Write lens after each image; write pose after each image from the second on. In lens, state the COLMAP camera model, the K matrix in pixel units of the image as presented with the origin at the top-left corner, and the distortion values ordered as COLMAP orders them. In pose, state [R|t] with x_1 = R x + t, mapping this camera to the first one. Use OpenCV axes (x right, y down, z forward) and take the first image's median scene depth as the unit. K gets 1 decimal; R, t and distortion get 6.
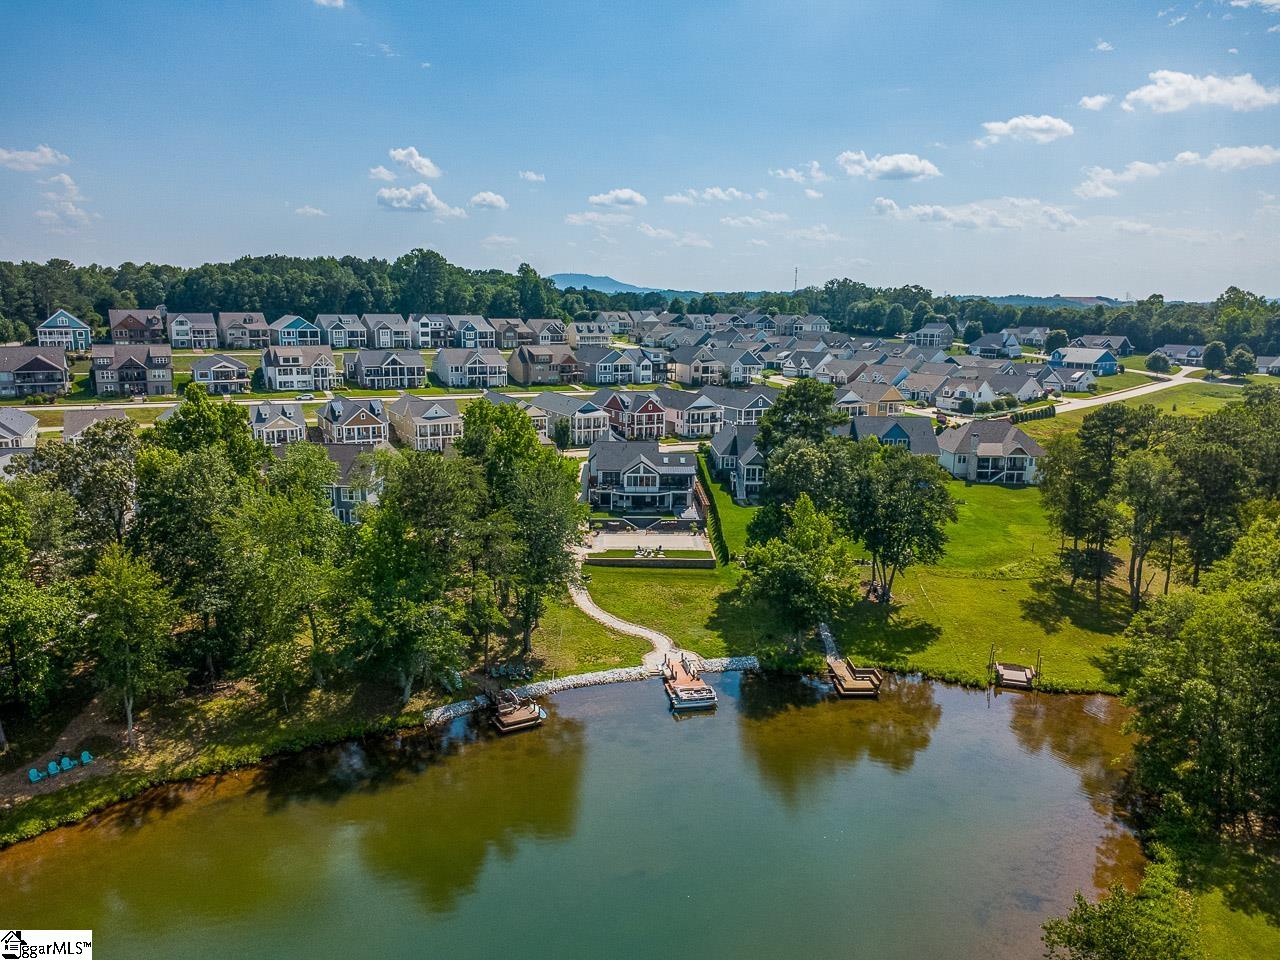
lens RADIAL K [[892.7, 0, 640.0], [0, 892.7, 480.0], [0, 0, 1]] dist [-0.001159, -0.000256]
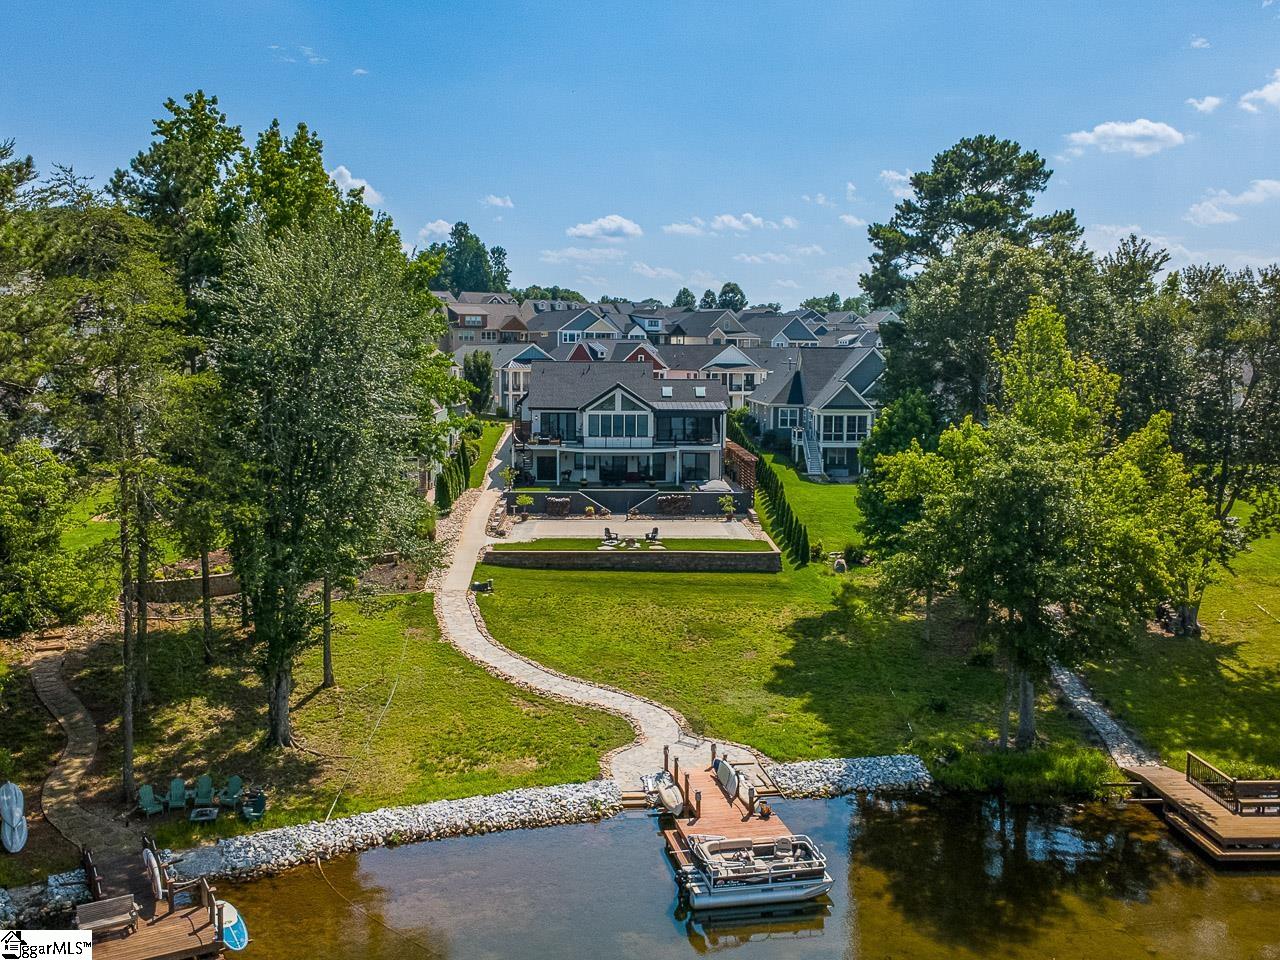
lens RADIAL K [[1161.1, 0, 640.0], [0, 1161.1, 480.0], [0, 0, 1]] dist [0.003785, 0.011733]
pose [[0.999976, -0.006523, 0.002218, 0.015149], [0.006694, 0.996009, -0.089006, 0.110658], [-0.001628, 0.089018, 0.996029, 0.451020]]
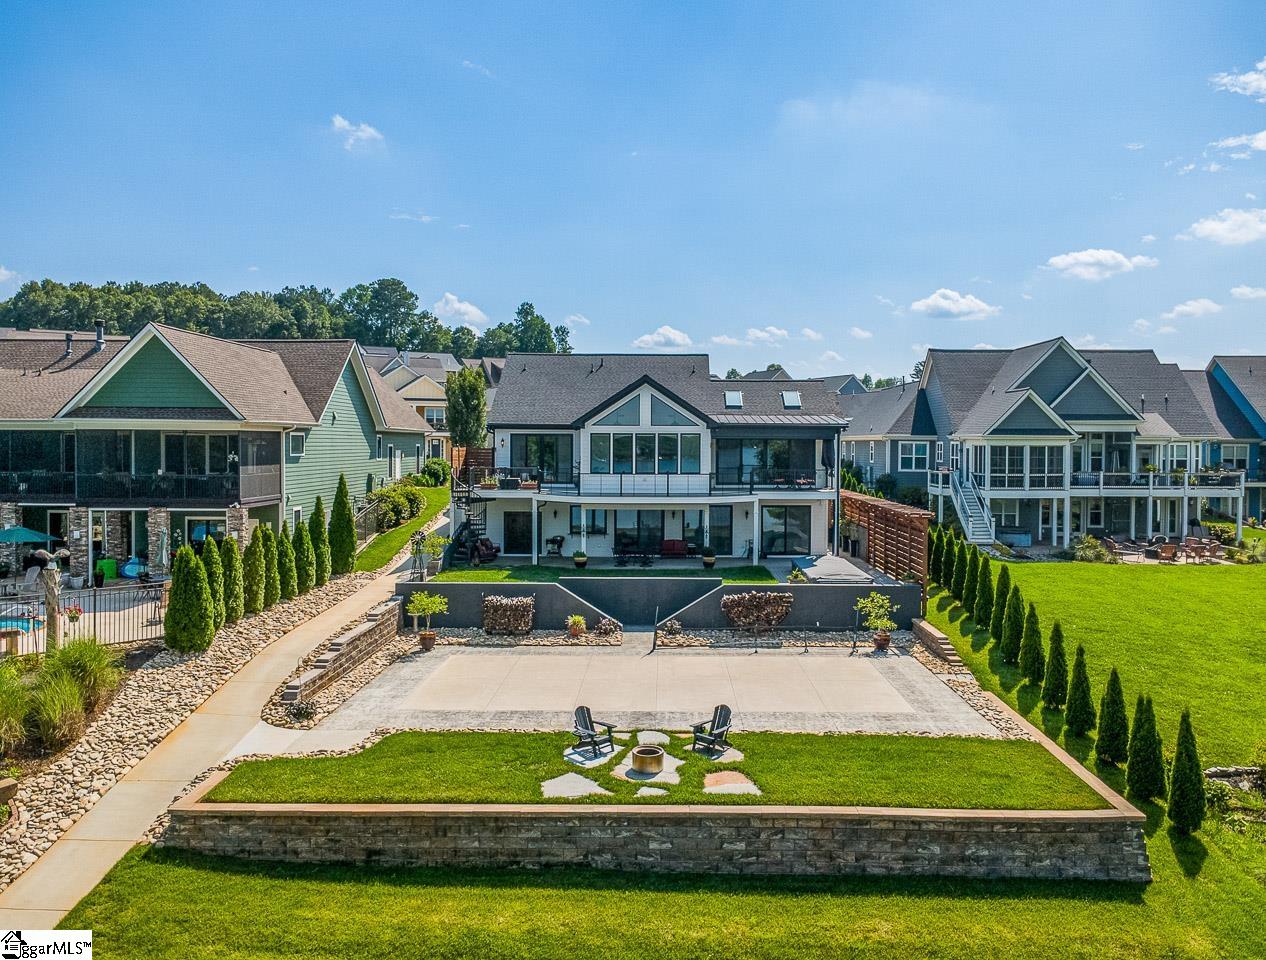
lens RADIAL K [[933.4, 0, 671.3], [0, 933.4, 479.9], [0, 0, 1]] dist [-0.000255, 0.000301]
pose [[0.999743, -0.006323, -0.021748, 0.019230], [0.002915, 0.988177, -0.153289, 0.064573], [0.022460, 0.153186, 0.987942, 0.906460]]
